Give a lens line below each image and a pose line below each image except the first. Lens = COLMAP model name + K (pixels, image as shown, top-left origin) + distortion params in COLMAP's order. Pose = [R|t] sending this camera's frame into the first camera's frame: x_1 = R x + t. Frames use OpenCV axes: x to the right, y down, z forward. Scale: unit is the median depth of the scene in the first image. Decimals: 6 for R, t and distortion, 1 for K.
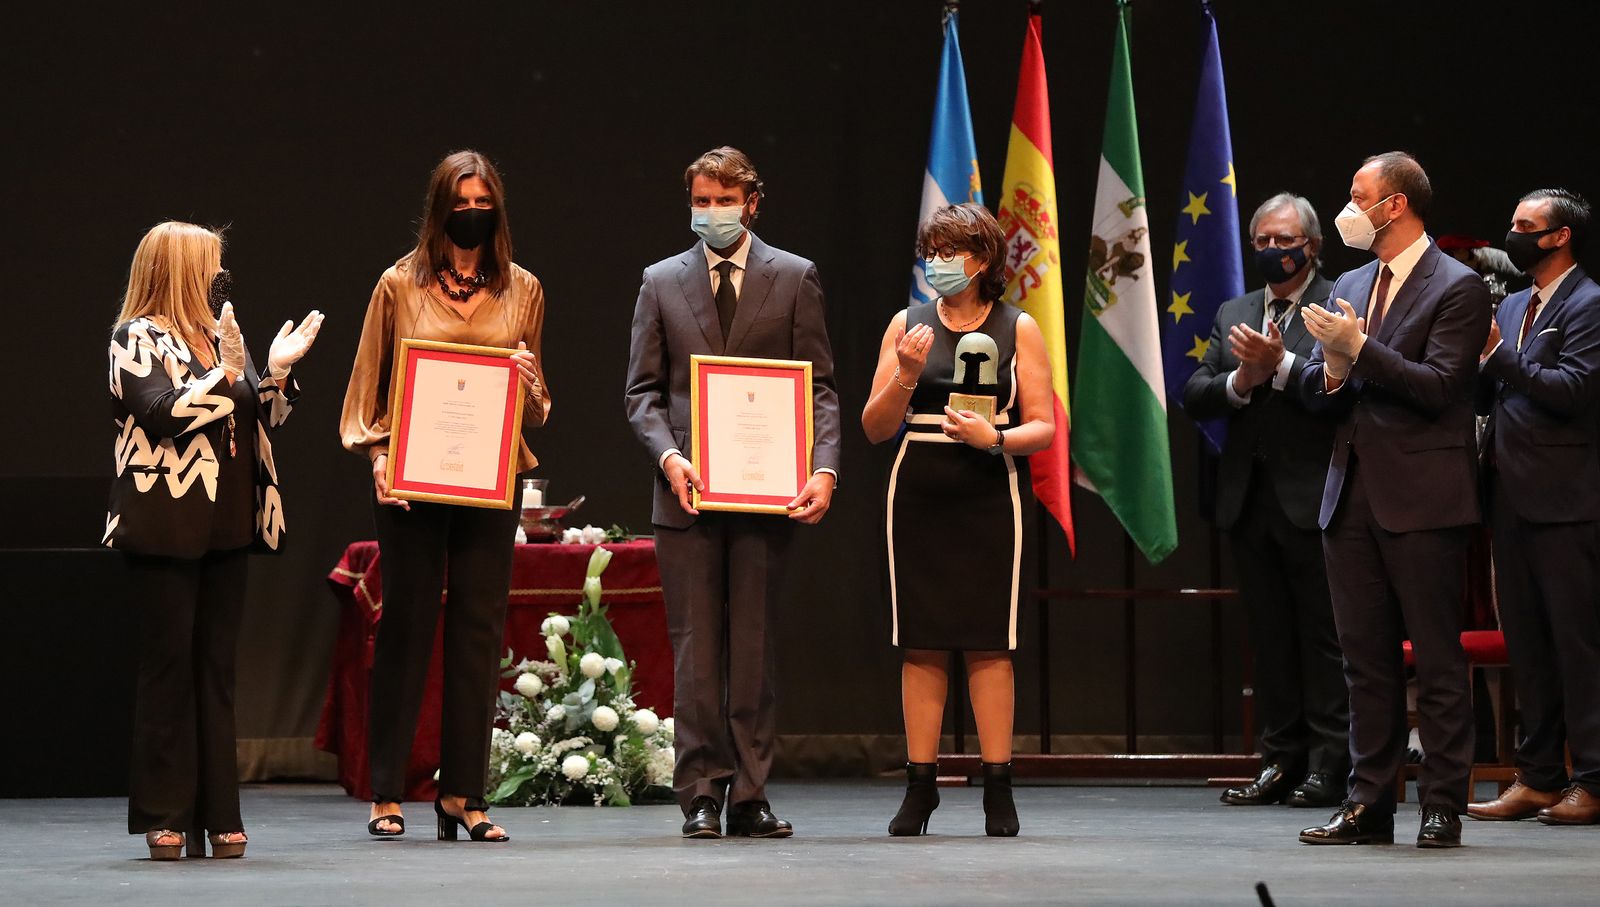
lens RADIAL K [[9660.1, 0, 796.5], [0, 9660.1, 294.6], [0, 0, 1]] dist [0.486931, 20.892465]
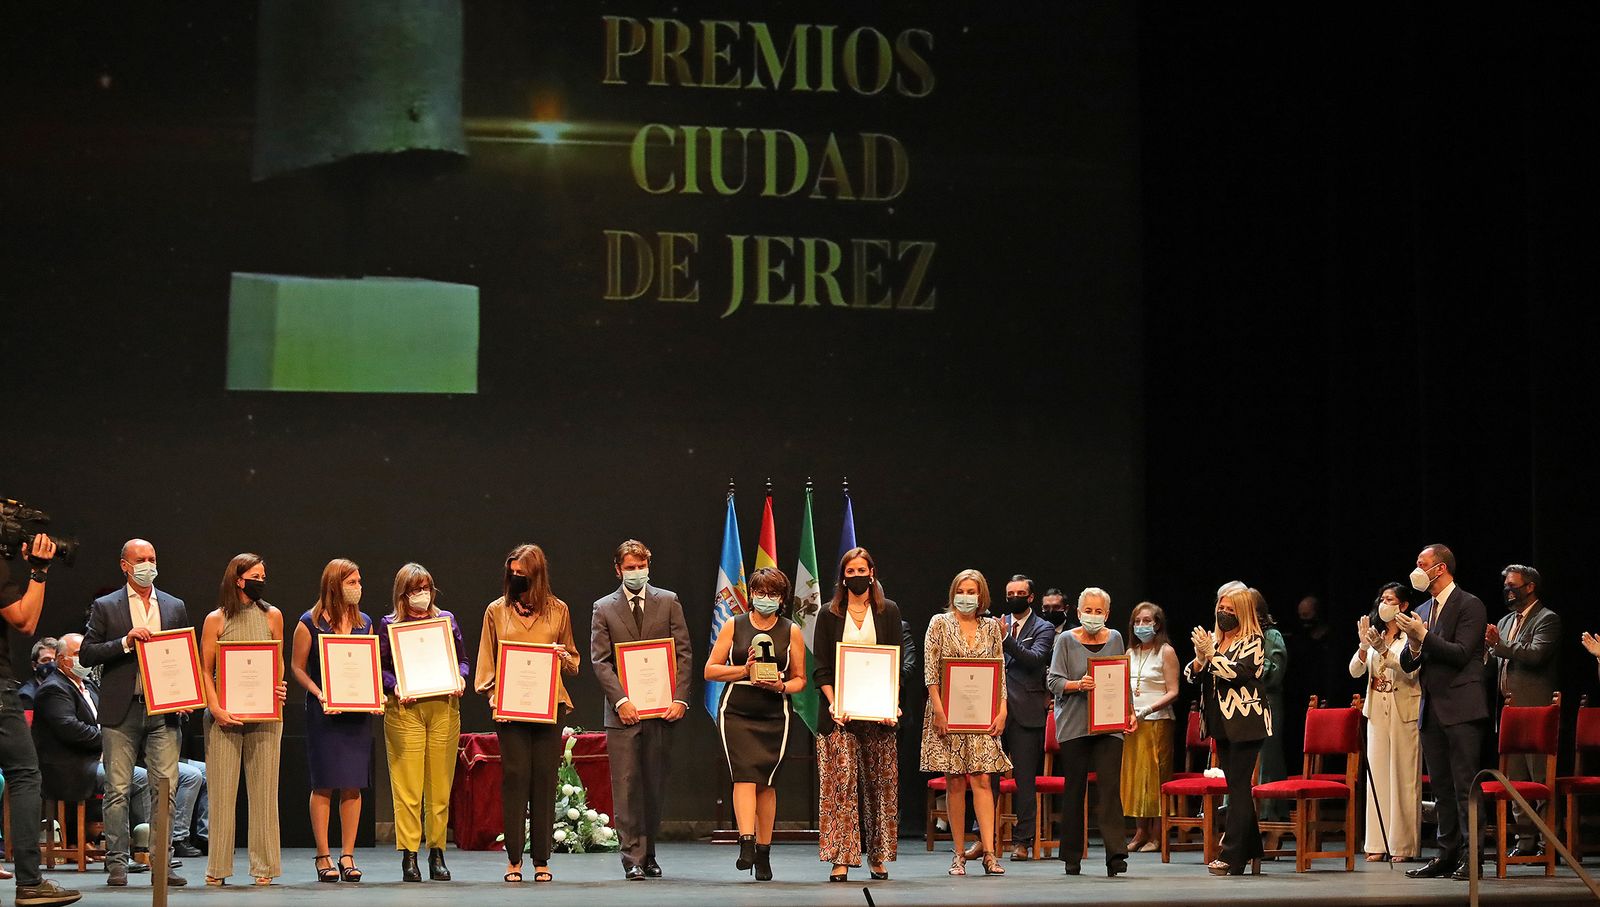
lens RADIAL K [[5420.6, 0, 800.8], [0, 5420.6, 453.3], [0, 0, 1]] dist [-0.150893, -3.453983]
pose [[0.999593, 0.003943, 0.028270, -0.003130], [-0.003119, 0.999570, -0.029153, -0.002686], [-0.028373, 0.029053, 0.999175, -0.241108]]
